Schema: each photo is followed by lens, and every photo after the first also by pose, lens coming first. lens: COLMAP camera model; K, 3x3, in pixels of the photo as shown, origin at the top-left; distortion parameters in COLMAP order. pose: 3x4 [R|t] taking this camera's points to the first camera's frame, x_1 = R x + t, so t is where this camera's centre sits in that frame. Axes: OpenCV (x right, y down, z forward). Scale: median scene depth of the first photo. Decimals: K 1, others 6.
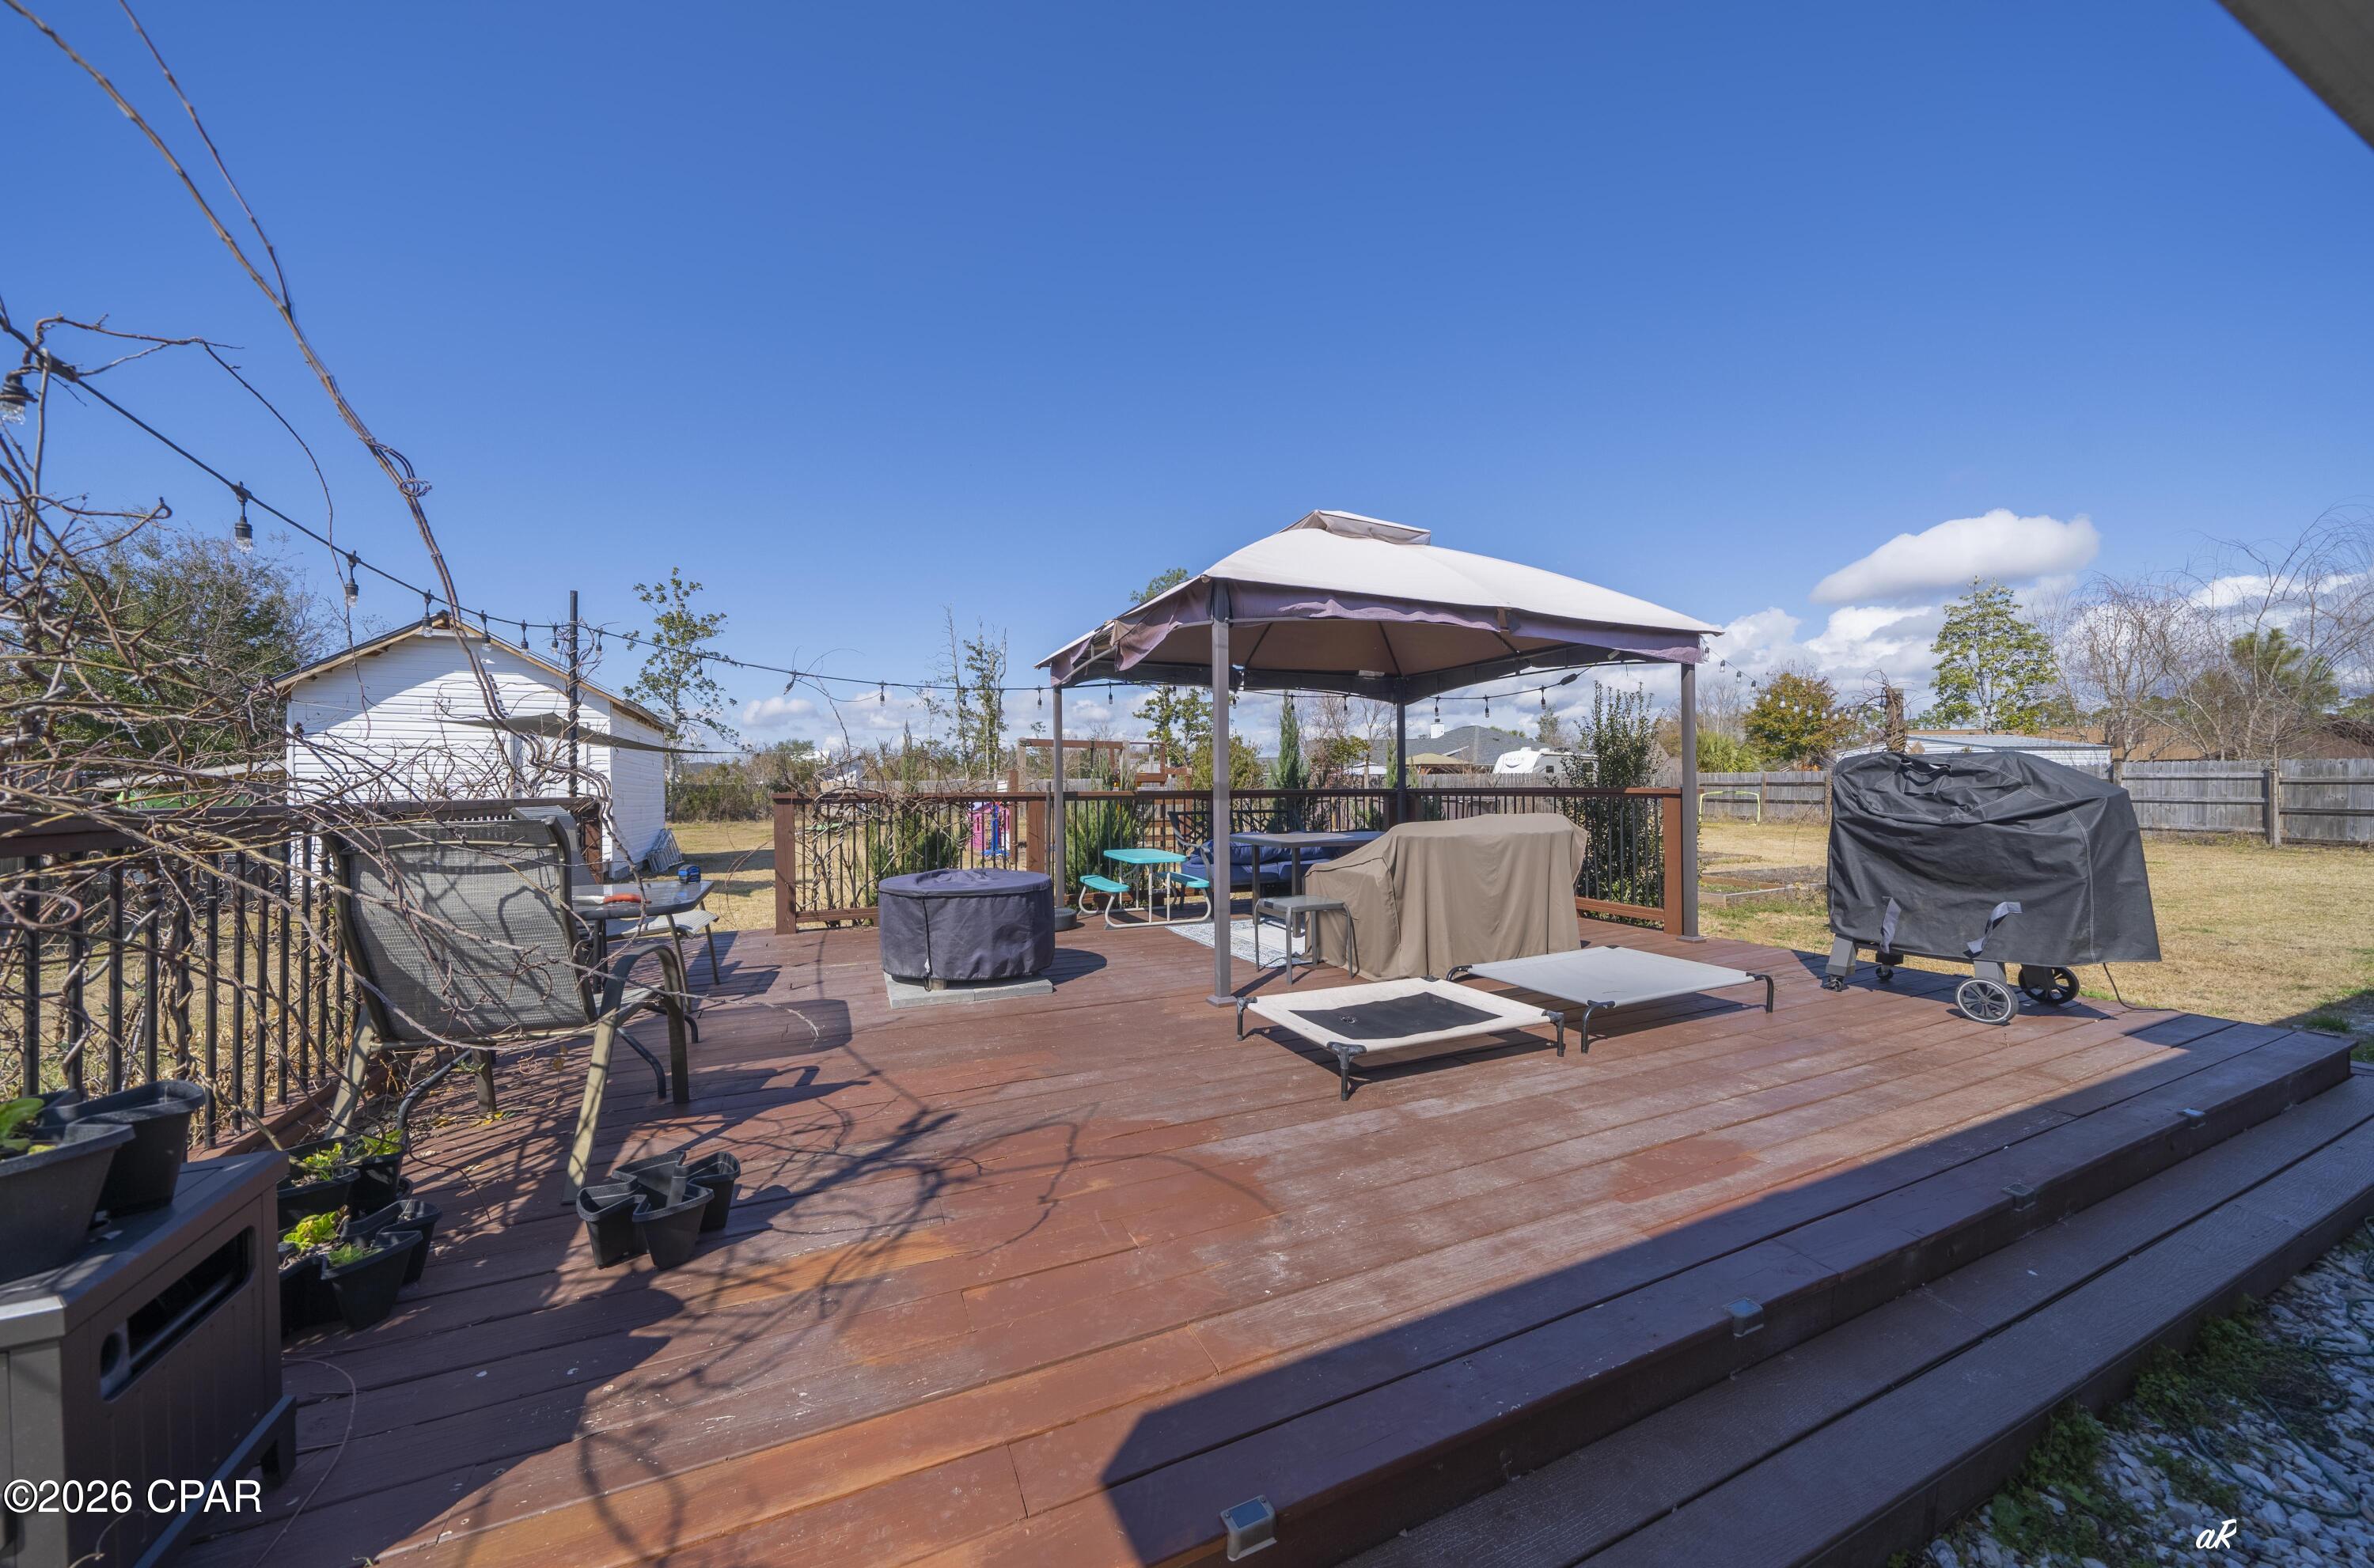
lens RADIAL K [[850.9, 0, 1194.3], [0, 850.9, 785.2], [0, 0, 1]] dist [-0.003578, -0.000194]
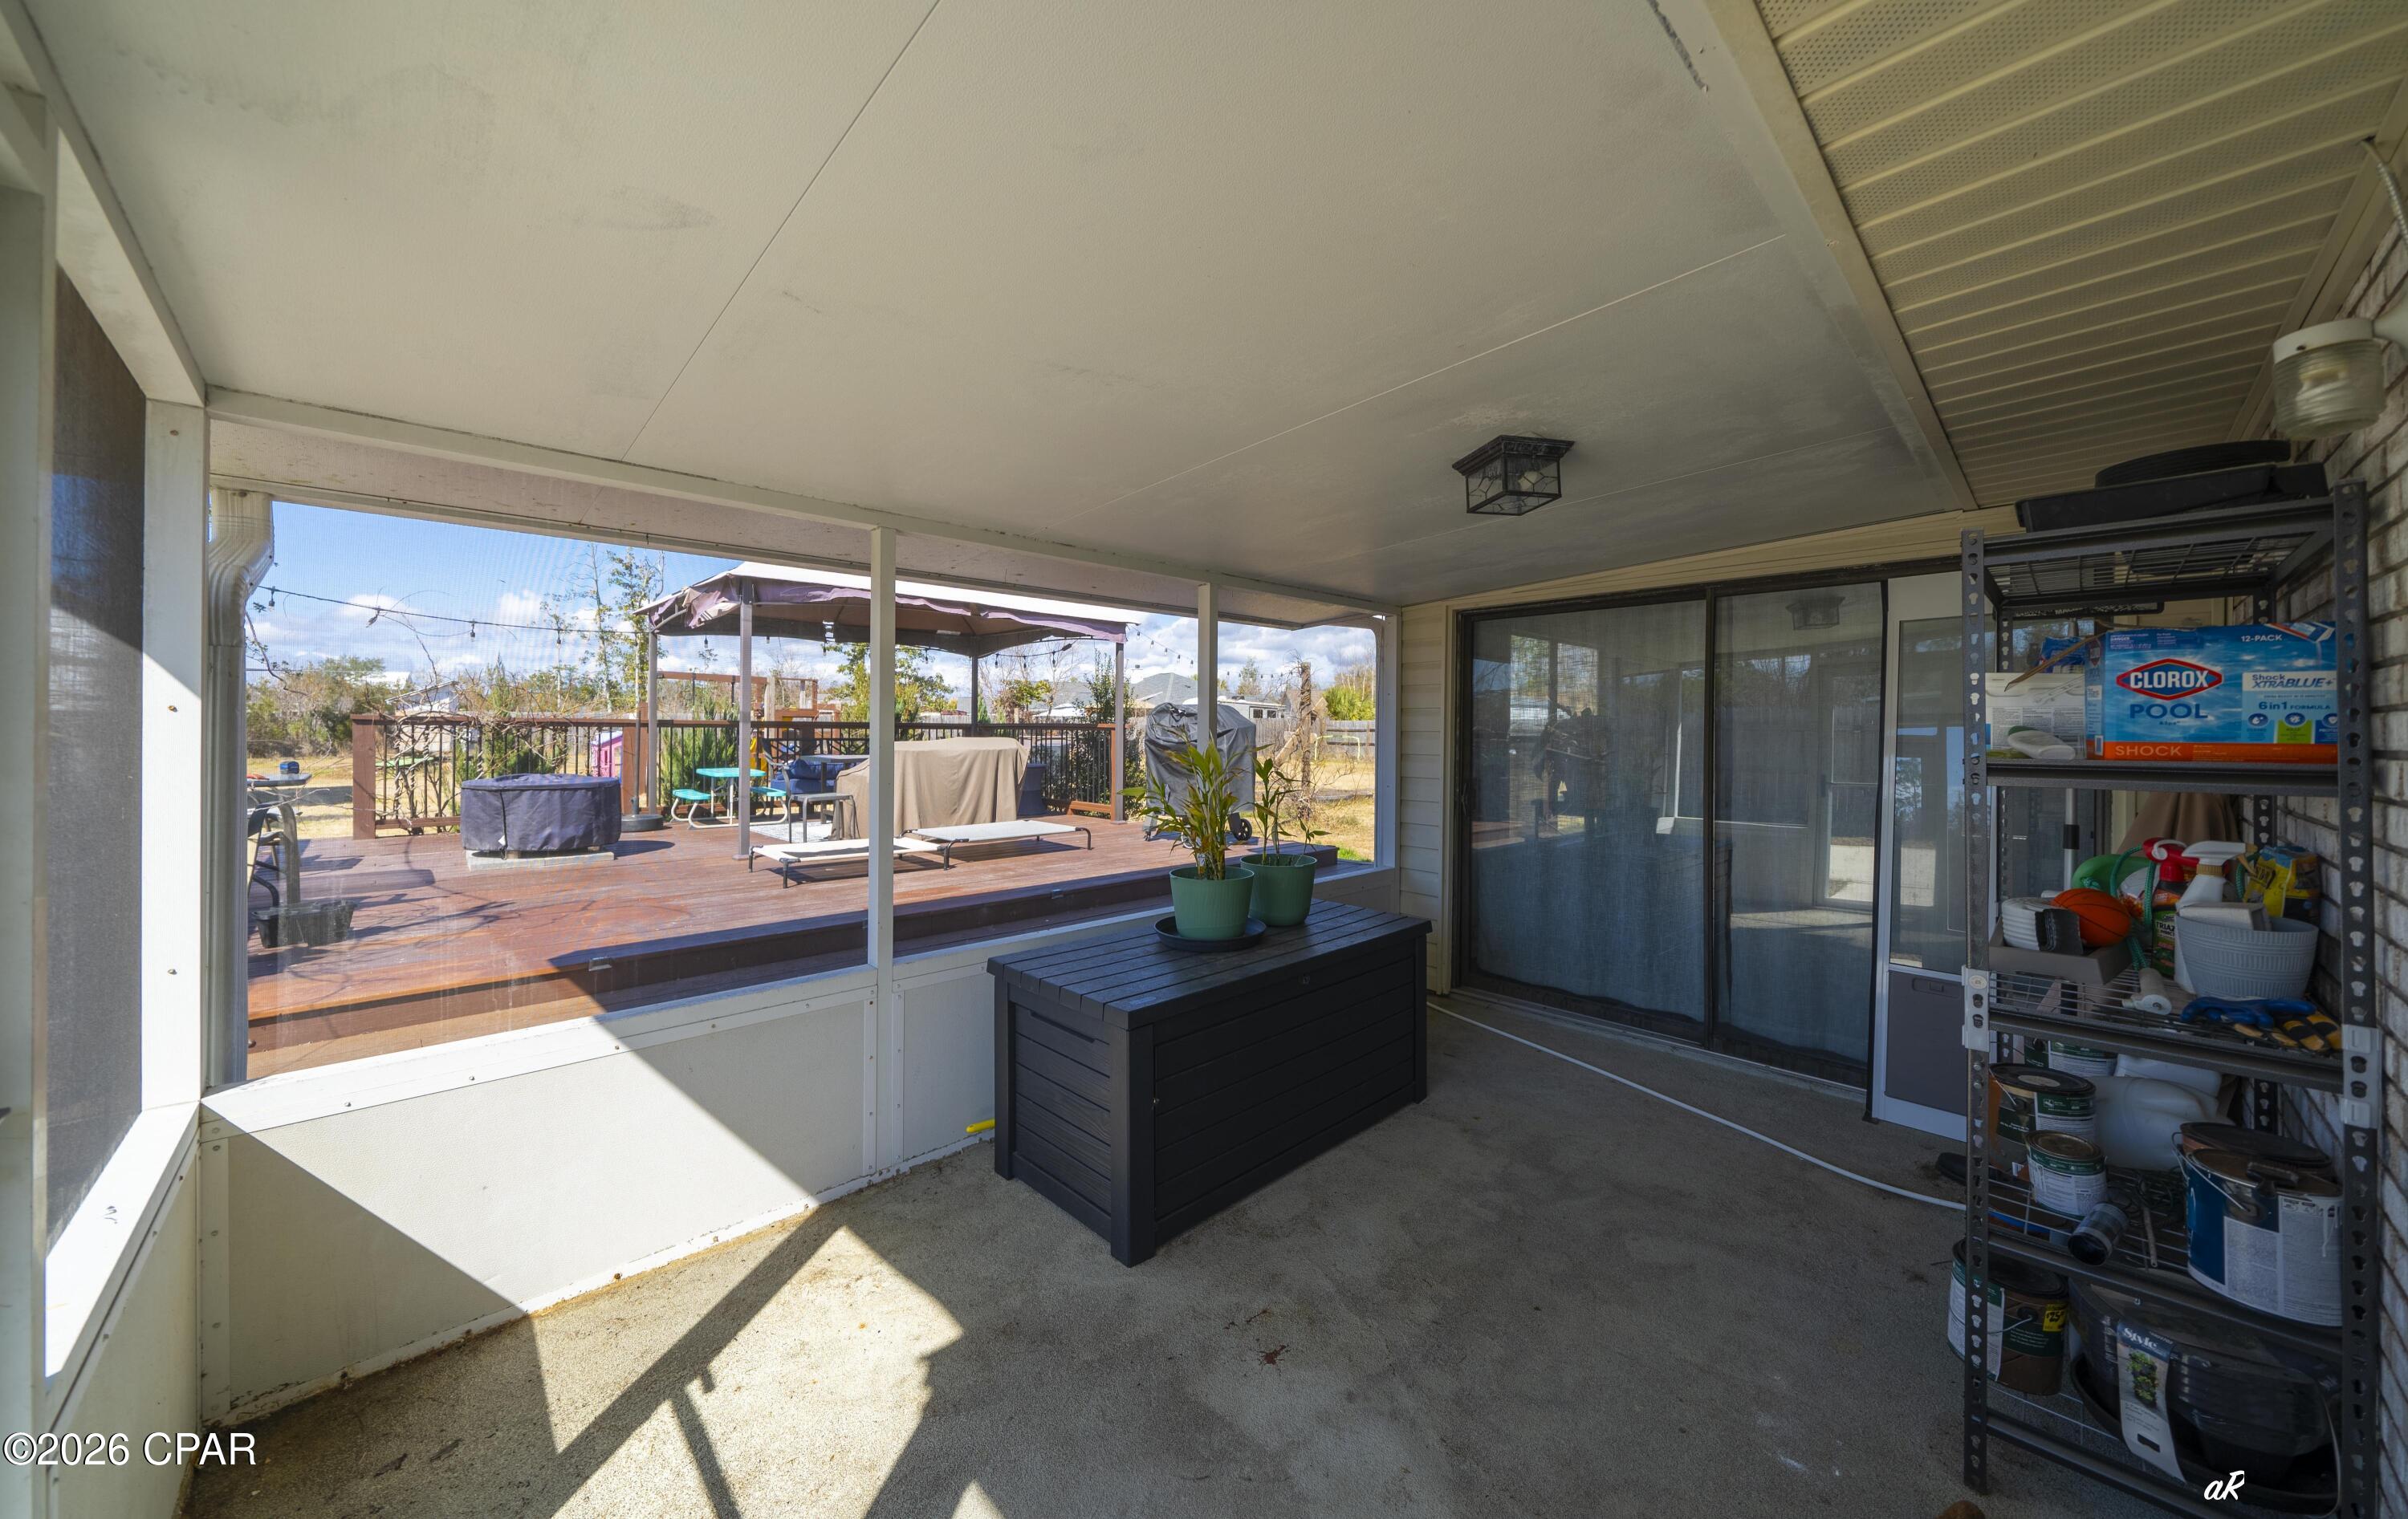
lens RADIAL K [[860.1, 0, 1215.1], [0, 860.1, 726.9], [0, 0, 1]] dist [-0.003747, -0.000270]
pose [[0.939334, 0.017007, 0.342583, 0.182368], [-0.016902, 0.999852, -0.003293, 0.009397], [-0.342588, -0.002697, 0.939482, -0.438846]]
